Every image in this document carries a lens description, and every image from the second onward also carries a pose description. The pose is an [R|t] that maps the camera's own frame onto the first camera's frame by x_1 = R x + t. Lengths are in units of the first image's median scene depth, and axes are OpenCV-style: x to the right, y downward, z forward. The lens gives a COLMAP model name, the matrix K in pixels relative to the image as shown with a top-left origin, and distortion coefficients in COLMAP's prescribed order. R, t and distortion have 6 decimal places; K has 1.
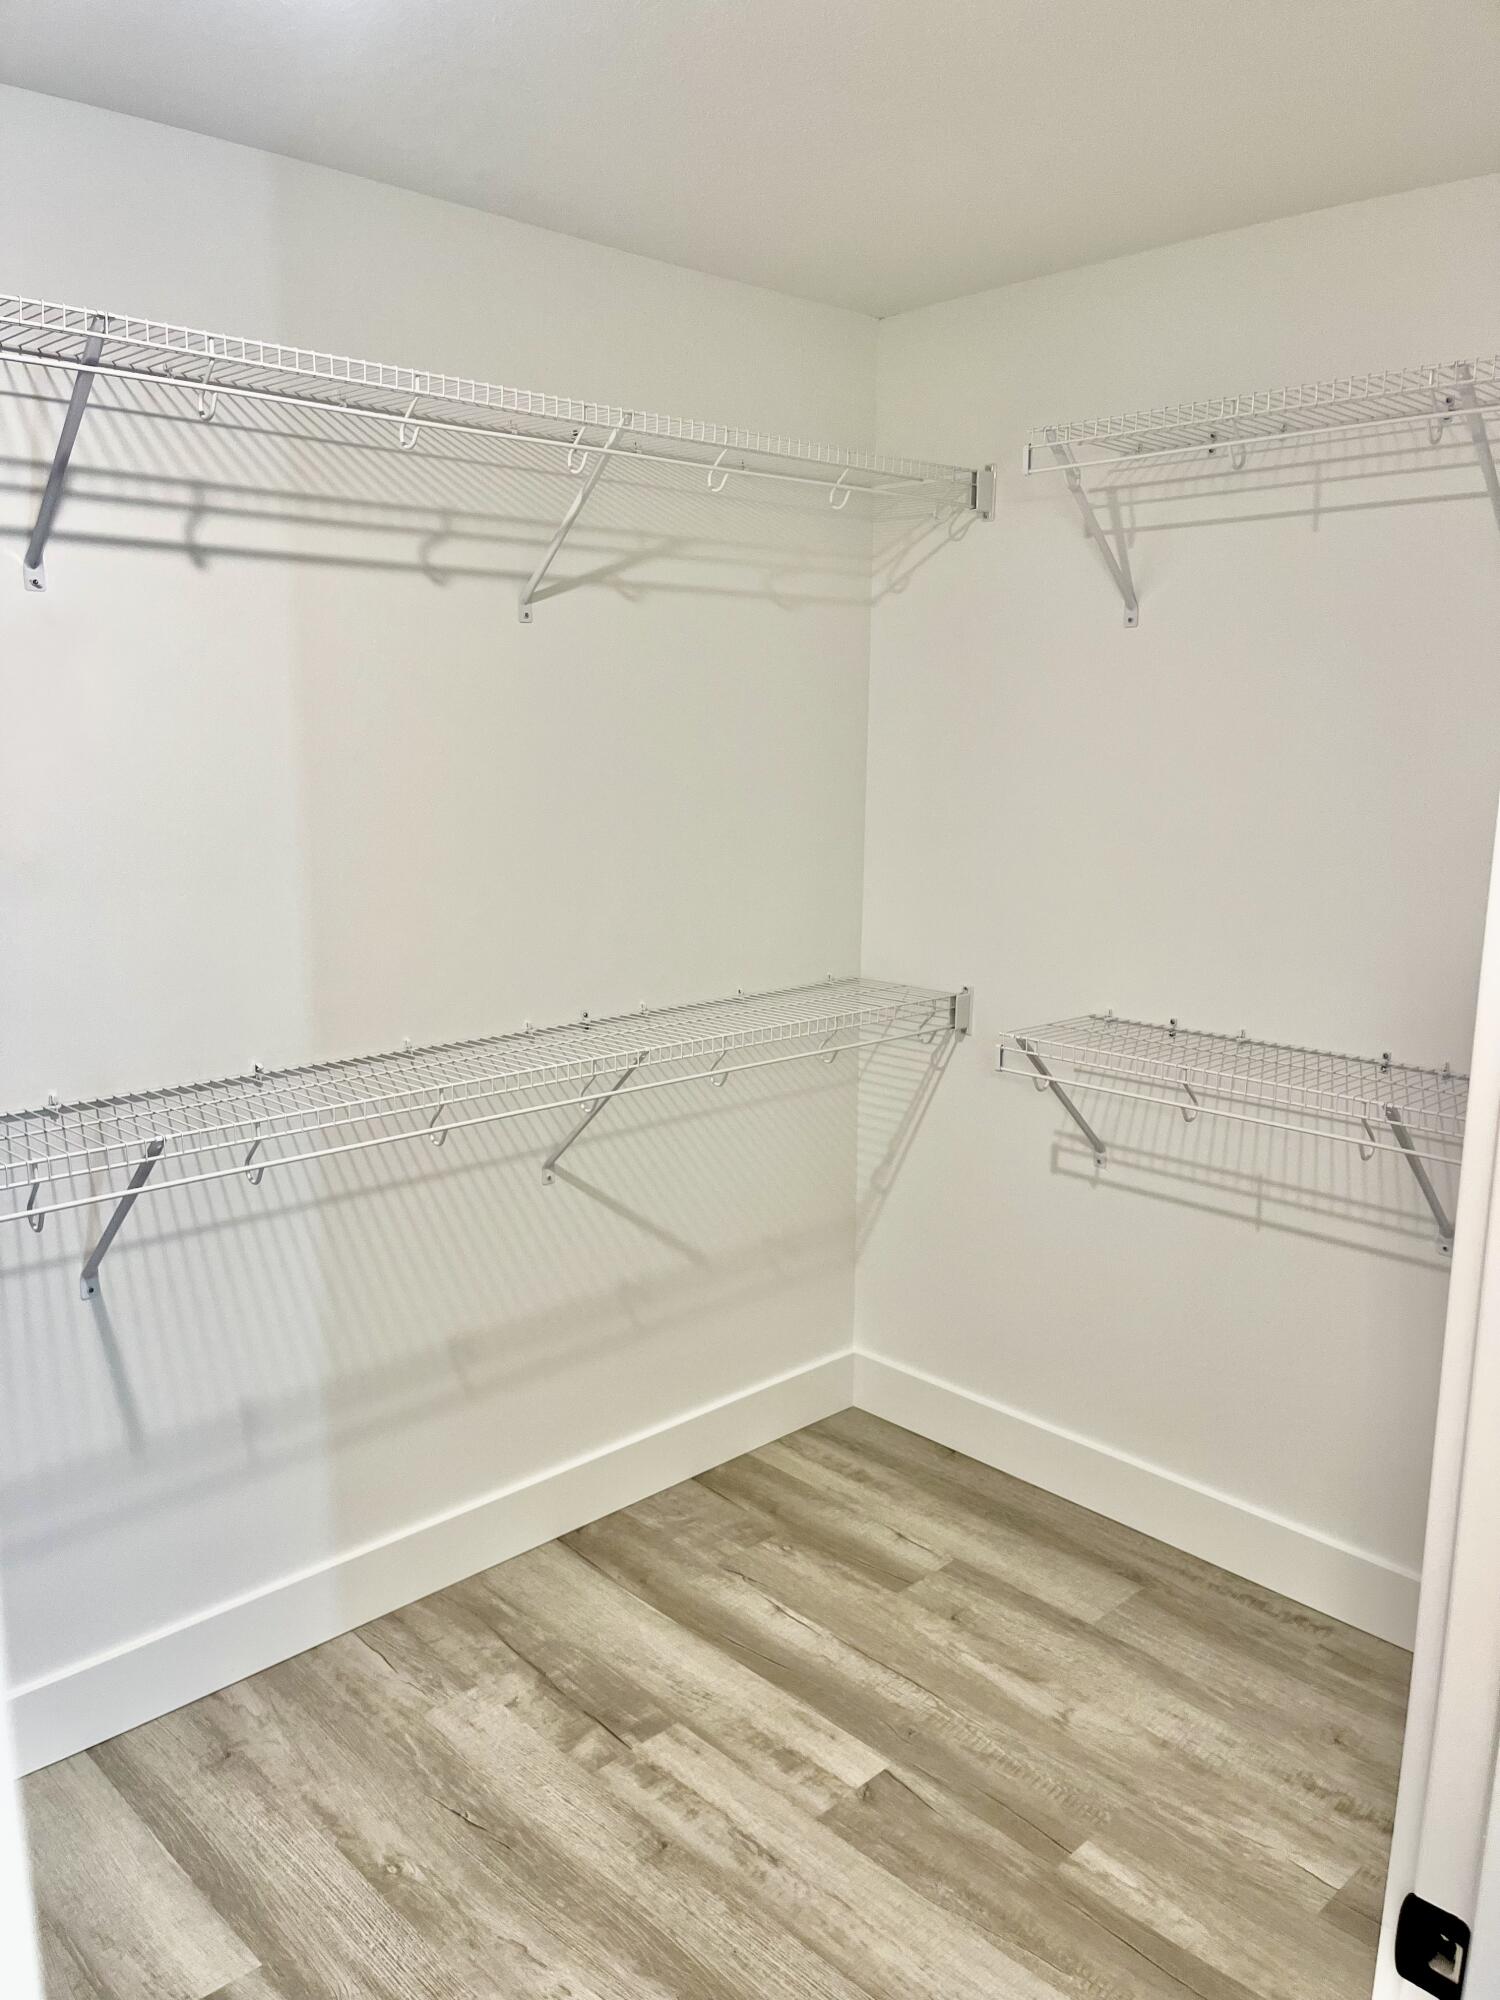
lens RADIAL K [[1519.9, 0, 730.4], [0, 1519.9, 982.4], [0, 0, 1]] dist [0.067566, -0.071215]
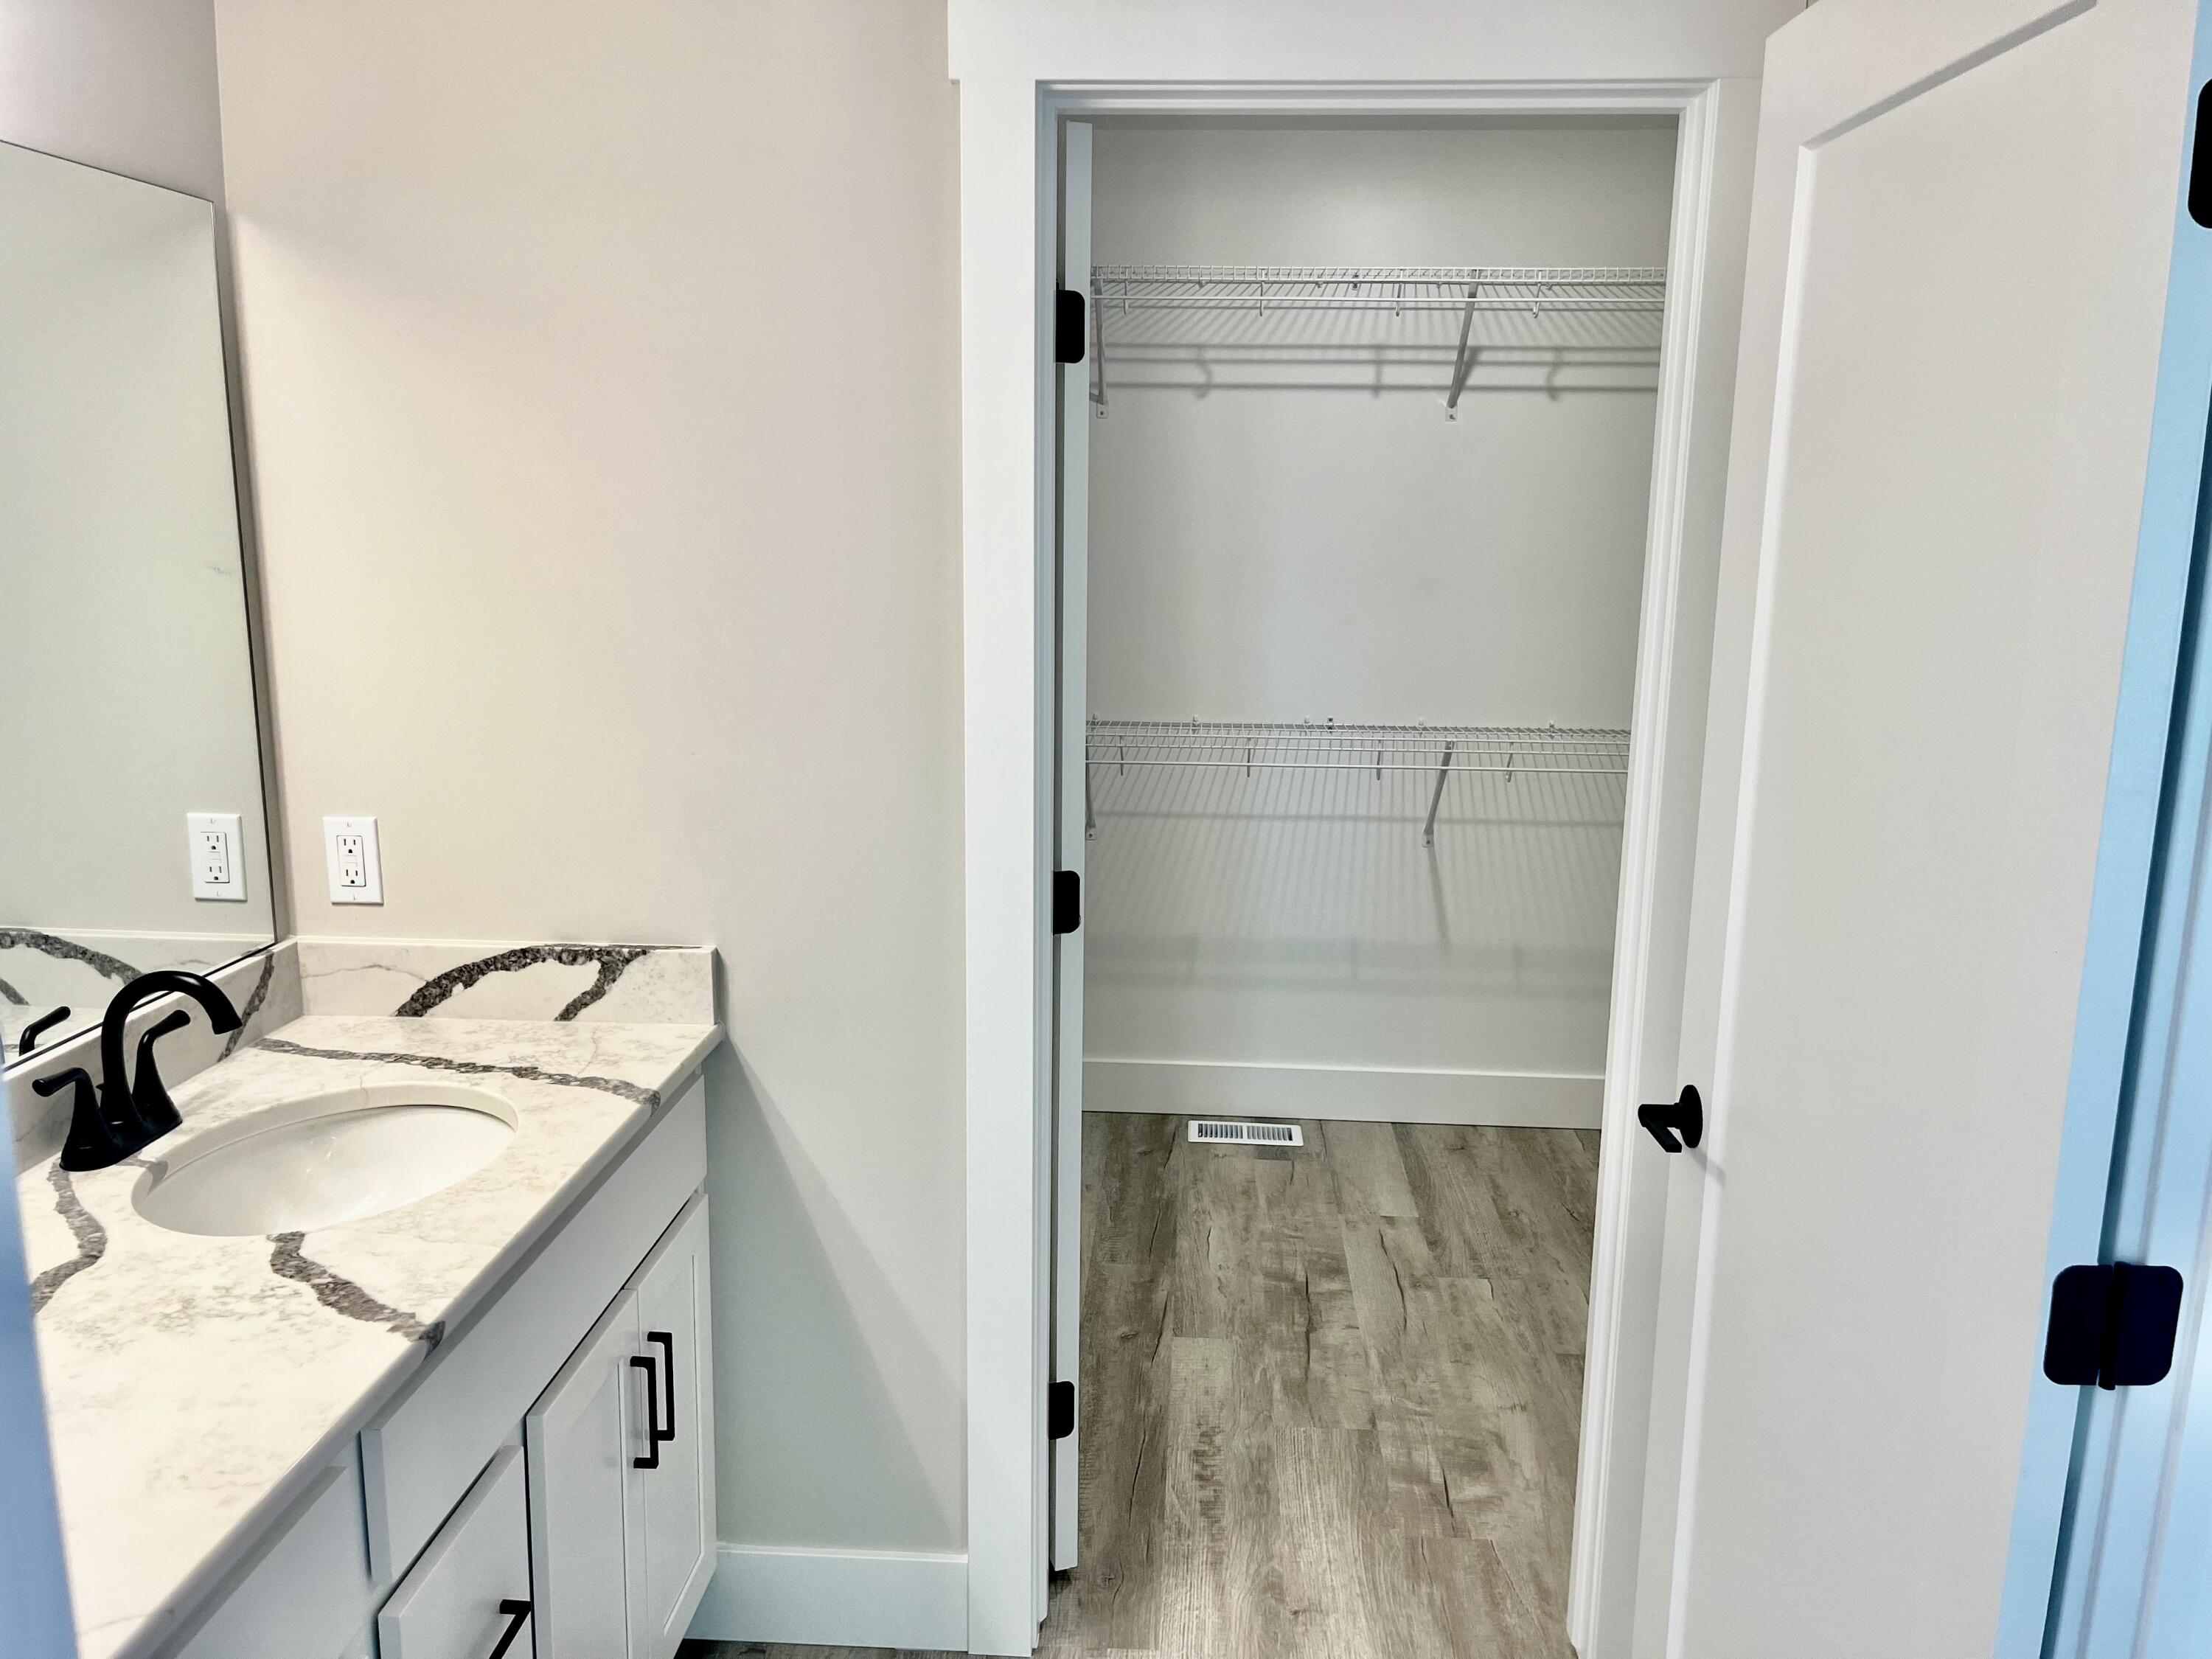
lens RADIAL K [[1681.0, 0, 1119.3], [0, 1681.0, 844.5], [0, 0, 1]] dist [0.067566, -0.071215]
pose [[0.657126, 0.118657, -0.744383, 0.741589], [-0.146436, 0.988814, 0.028349, 0.206480], [0.739420, 0.090375, 0.667151, -0.475068]]
